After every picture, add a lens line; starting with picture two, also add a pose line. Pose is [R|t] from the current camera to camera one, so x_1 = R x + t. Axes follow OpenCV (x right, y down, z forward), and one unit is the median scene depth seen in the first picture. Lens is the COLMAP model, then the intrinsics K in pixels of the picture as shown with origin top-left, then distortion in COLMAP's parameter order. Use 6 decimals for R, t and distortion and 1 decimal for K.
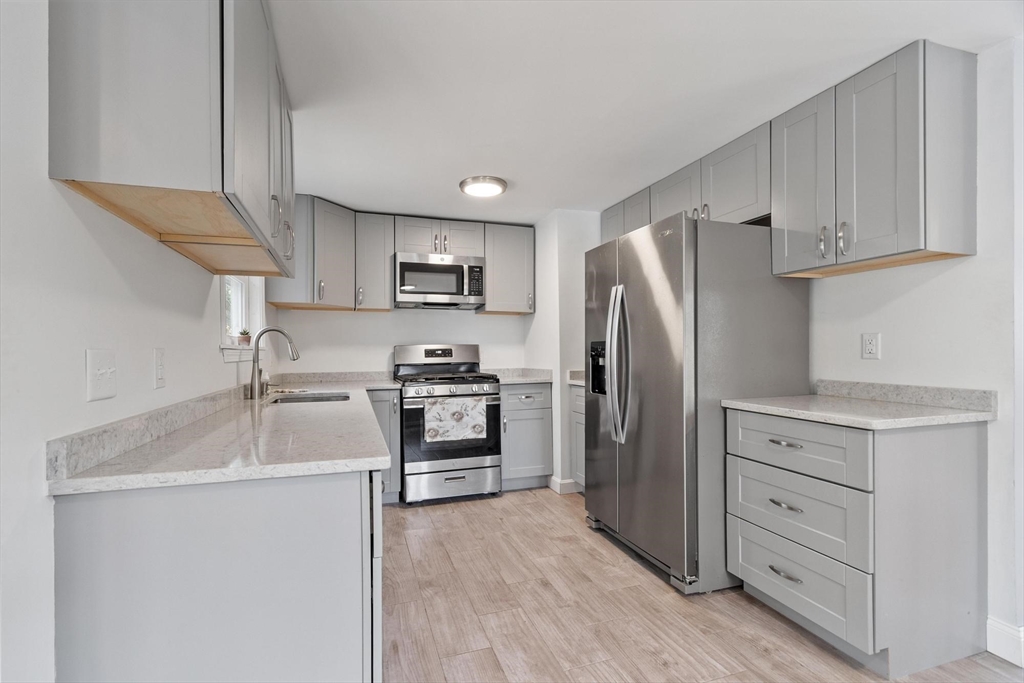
lens RADIAL K [[442.3, 0, 505.4], [0, 442.3, 349.2], [0, 0, 1]] dist [0.000546, 0.000467]
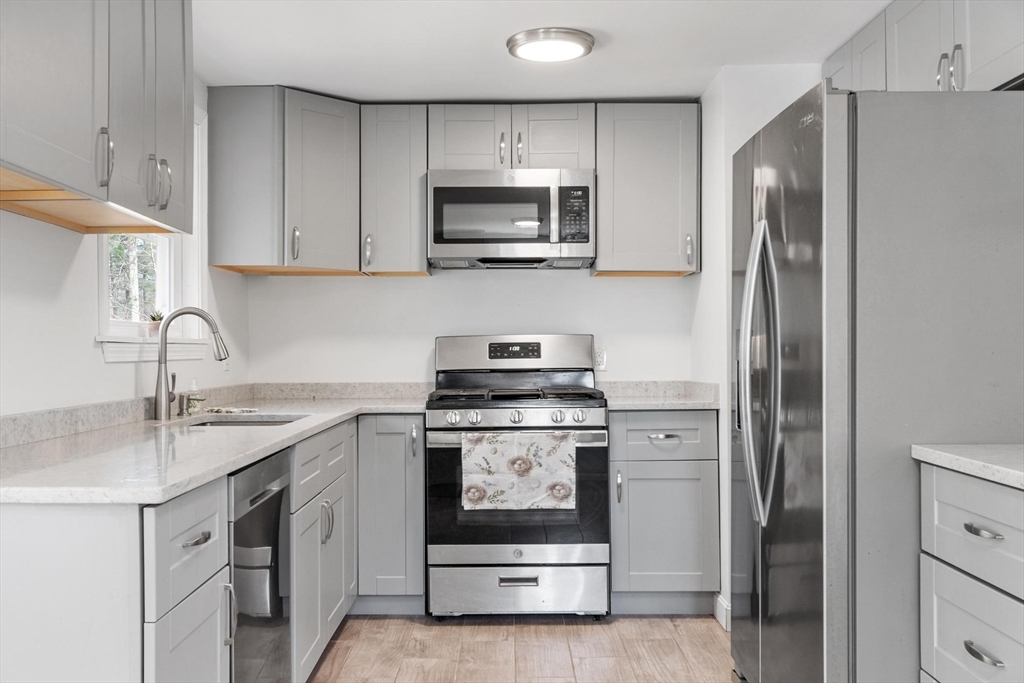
lens RADIAL K [[928.2, 0, 513.5], [0, 928.2, 340.0], [0, 0, 1]] dist [0.011432, 0.000000]
pose [[0.951188, 0.001136, -0.308609, 0.230908], [-0.001974, 0.999995, -0.002405, -0.001172], [0.308605, 0.002897, 0.951186, -0.090962]]
